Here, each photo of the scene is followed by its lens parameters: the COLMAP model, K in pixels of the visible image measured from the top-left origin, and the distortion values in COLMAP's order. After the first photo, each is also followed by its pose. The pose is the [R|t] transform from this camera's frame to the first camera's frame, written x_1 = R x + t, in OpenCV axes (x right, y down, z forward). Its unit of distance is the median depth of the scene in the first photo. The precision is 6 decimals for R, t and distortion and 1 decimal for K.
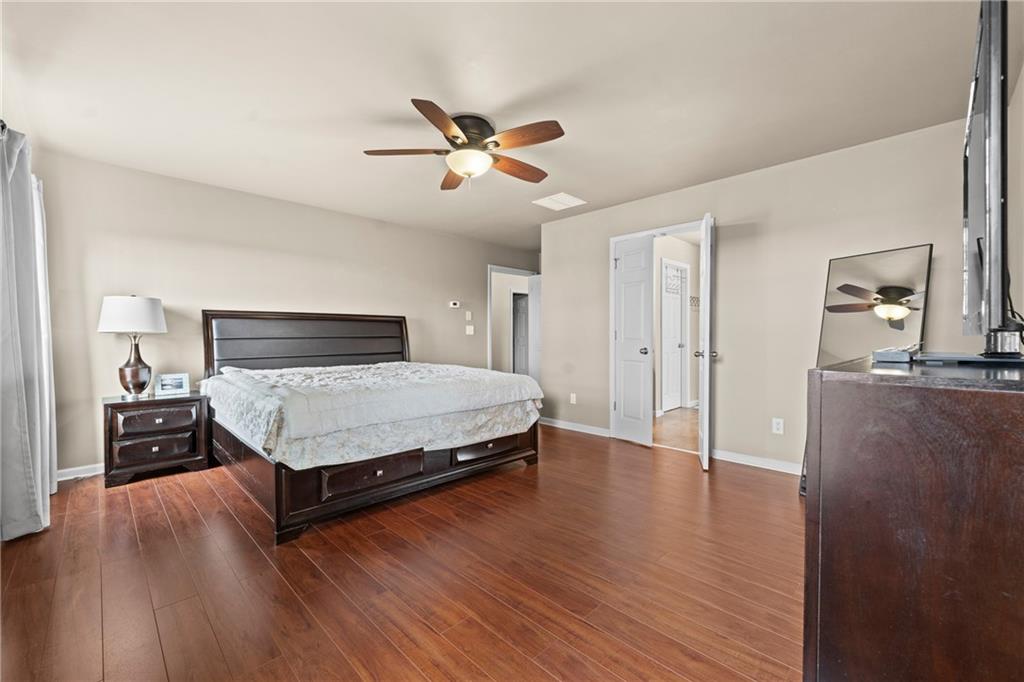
lens RADIAL K [[419.7, 0, 503.9], [0, 419.7, 342.2], [0, 0, 1]] dist [-0.000721, -0.000363]
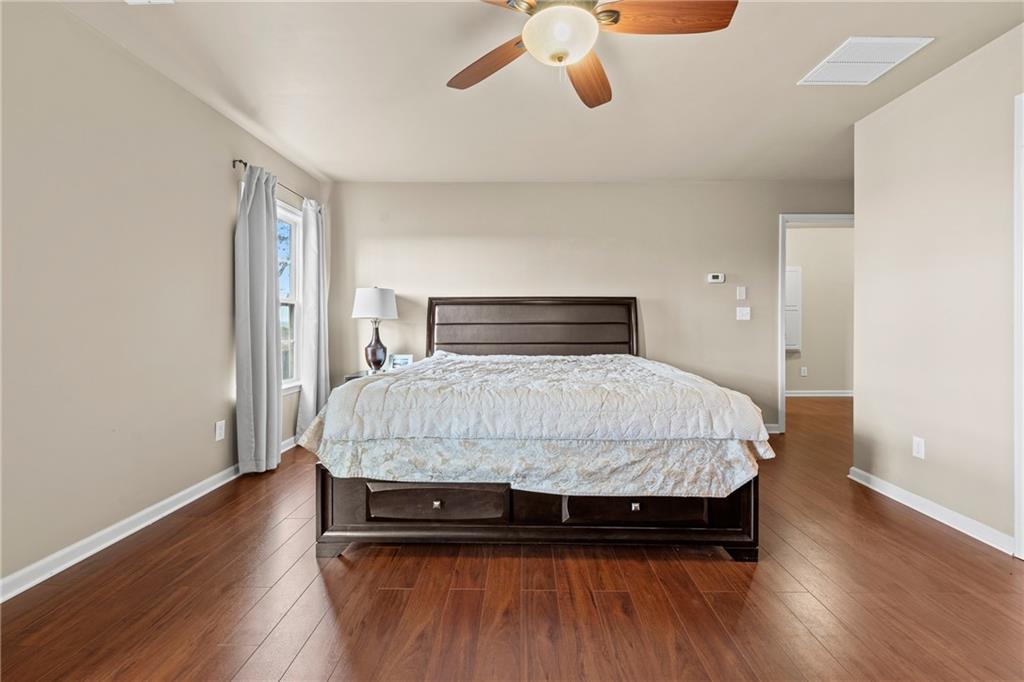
lens RADIAL K [[419.7, 0, 535.3], [0, 419.7, 323.4], [0, 0, 1]] dist [-0.000721, -0.000363]
pose [[0.712731, 0.003729, -0.701427, 0.260493], [-0.013998, 0.999862, -0.008908, -0.003397], [0.701297, 0.016167, 0.712685, 0.440744]]
